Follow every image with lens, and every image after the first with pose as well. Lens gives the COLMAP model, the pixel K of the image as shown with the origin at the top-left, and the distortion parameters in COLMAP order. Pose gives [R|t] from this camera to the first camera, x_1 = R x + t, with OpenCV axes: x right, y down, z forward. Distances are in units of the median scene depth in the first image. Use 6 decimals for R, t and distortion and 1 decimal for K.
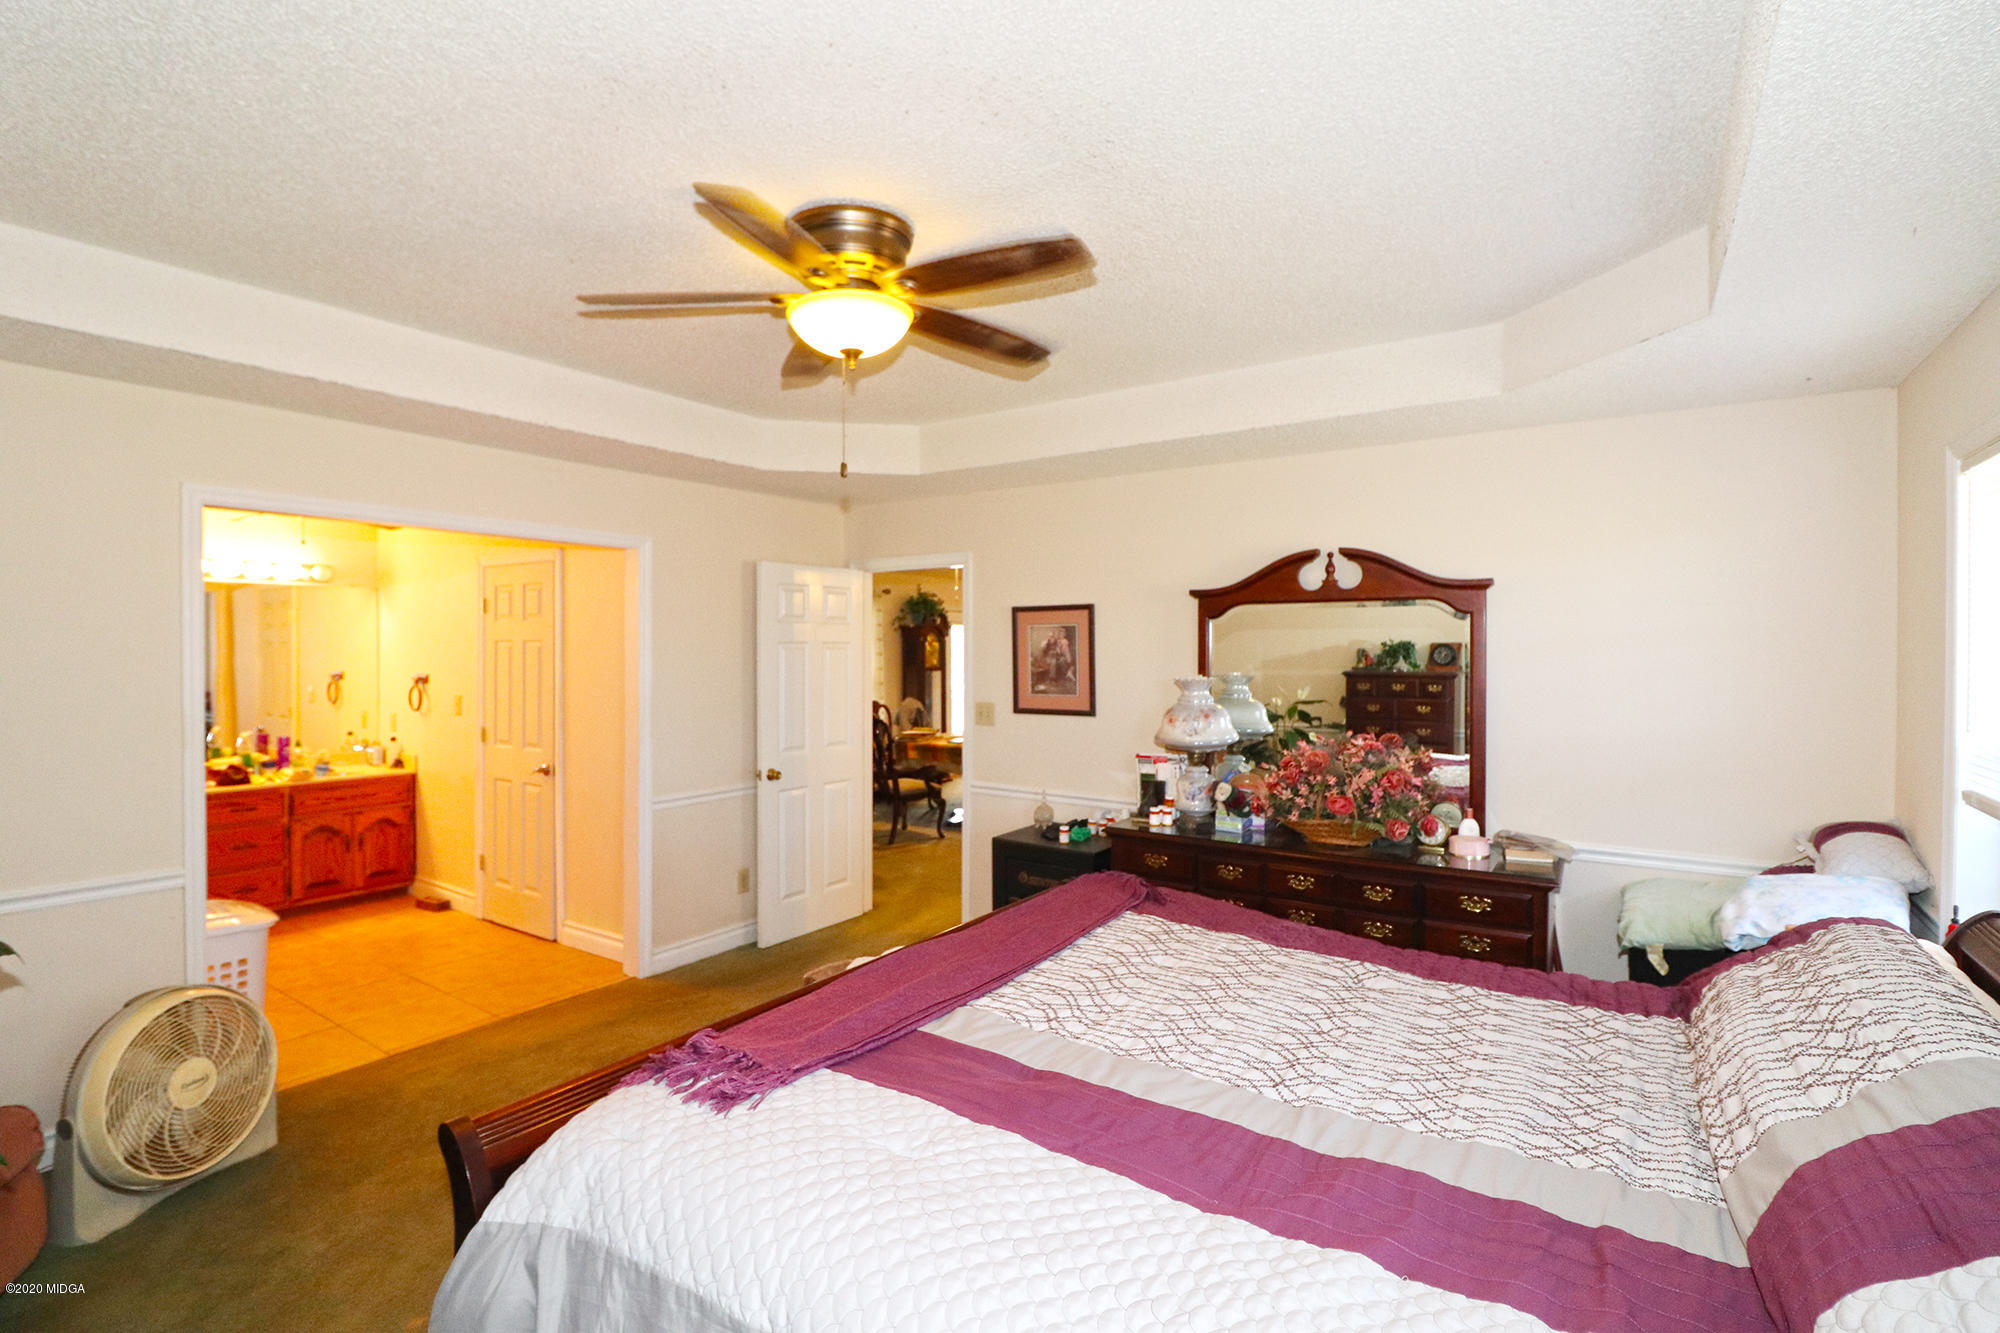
lens RADIAL K [[930.1, 0, 998.7], [0, 930.1, 653.1], [0, 0, 1]] dist [-0.003247, -0.010304]
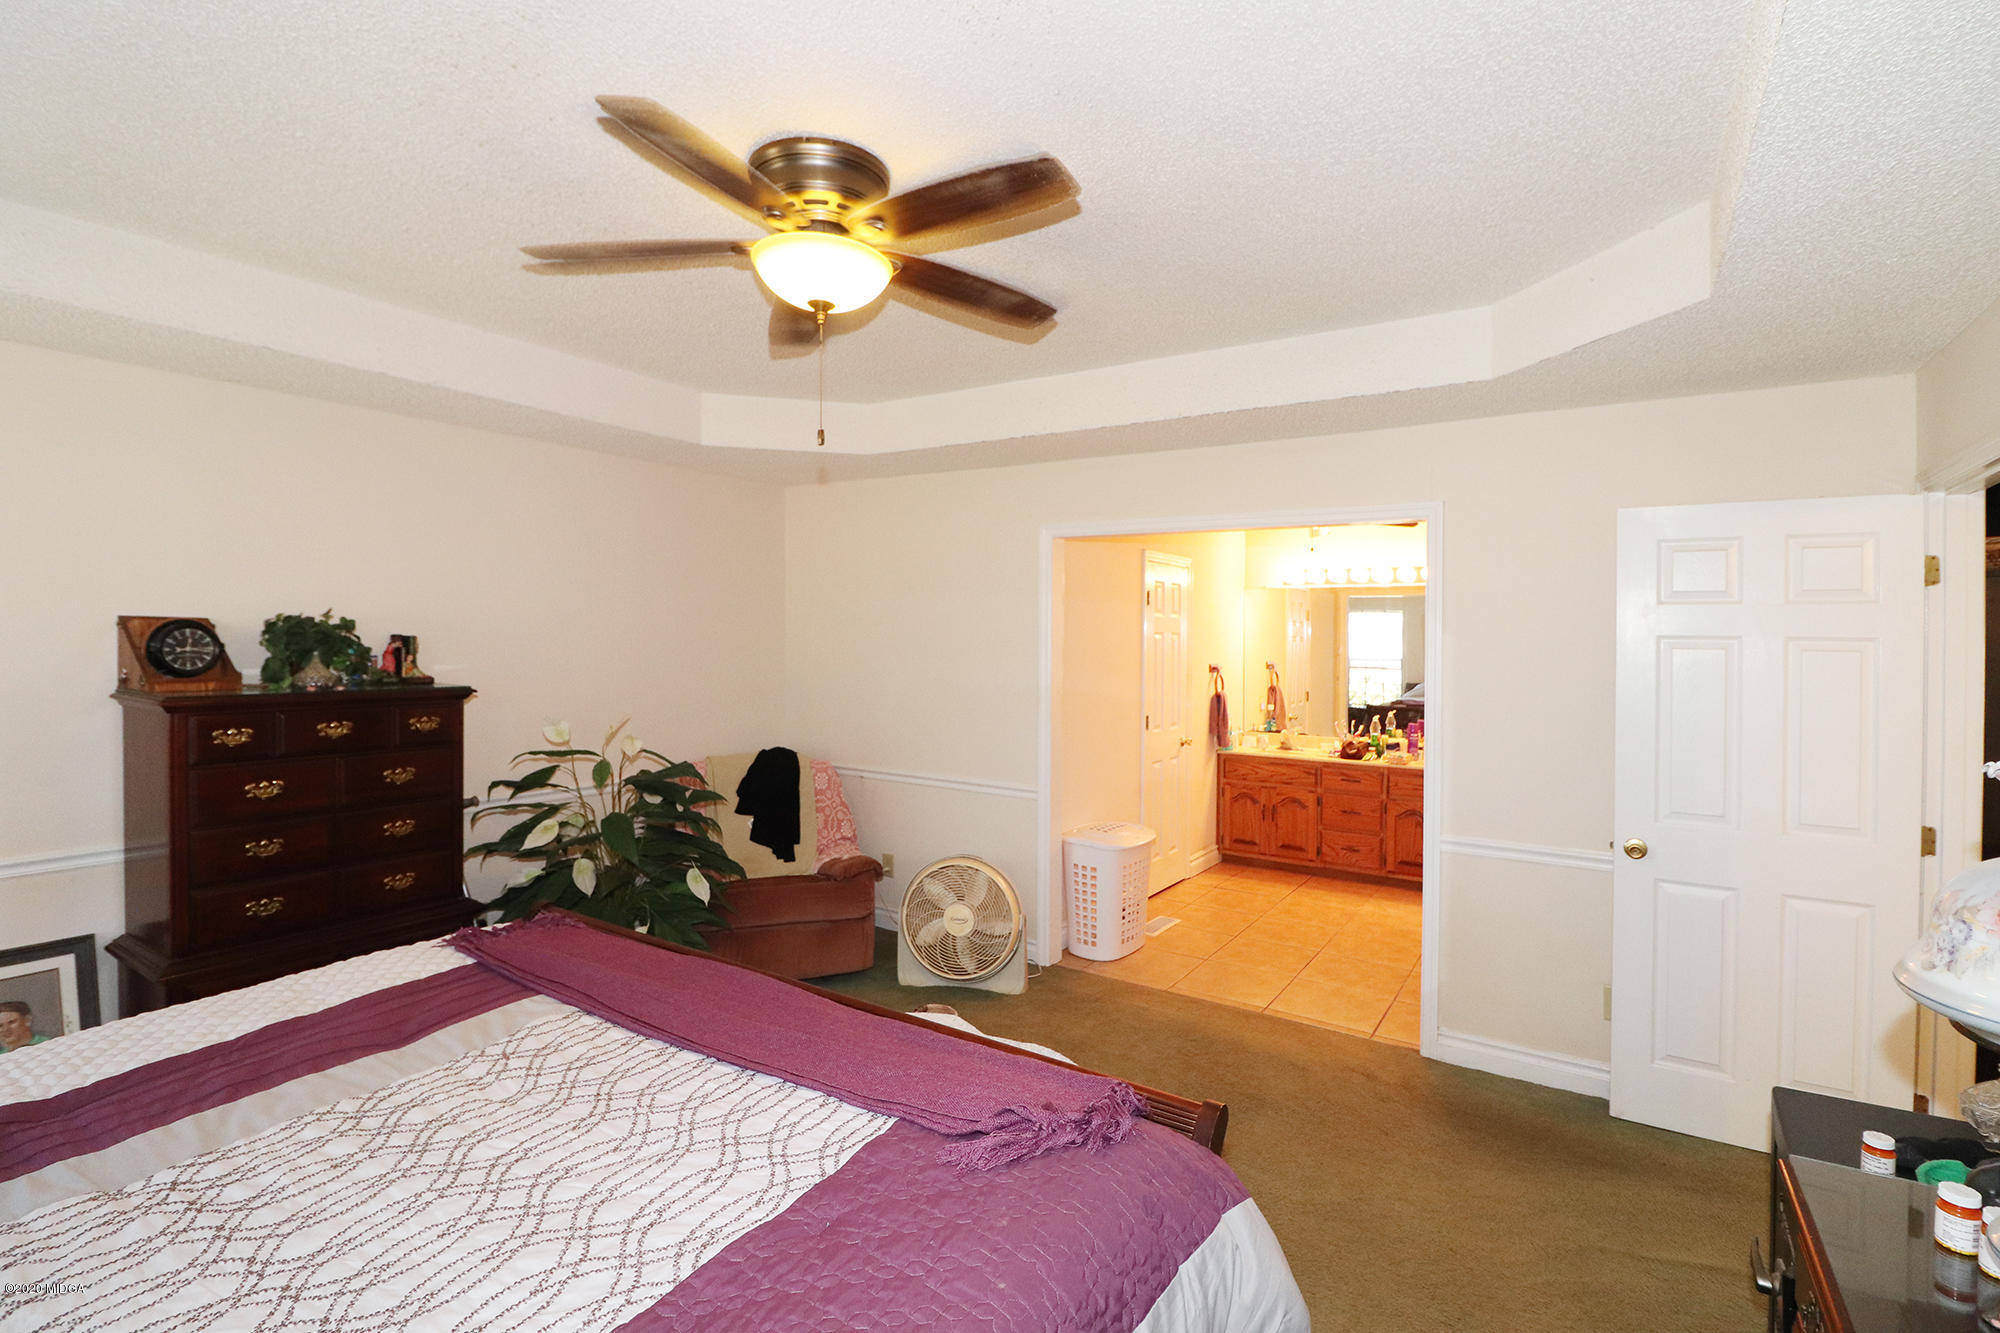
lens RADIAL K [[930.1, 0, 998.3], [0, 930.1, 663.7], [0, 0, 1]] dist [-0.003247, -0.010304]
pose [[0.014857, 0.025832, -0.999556, 0.419555], [-0.013465, 0.999581, 0.025633, -0.002620], [0.999799, 0.013078, 0.015199, 0.650786]]
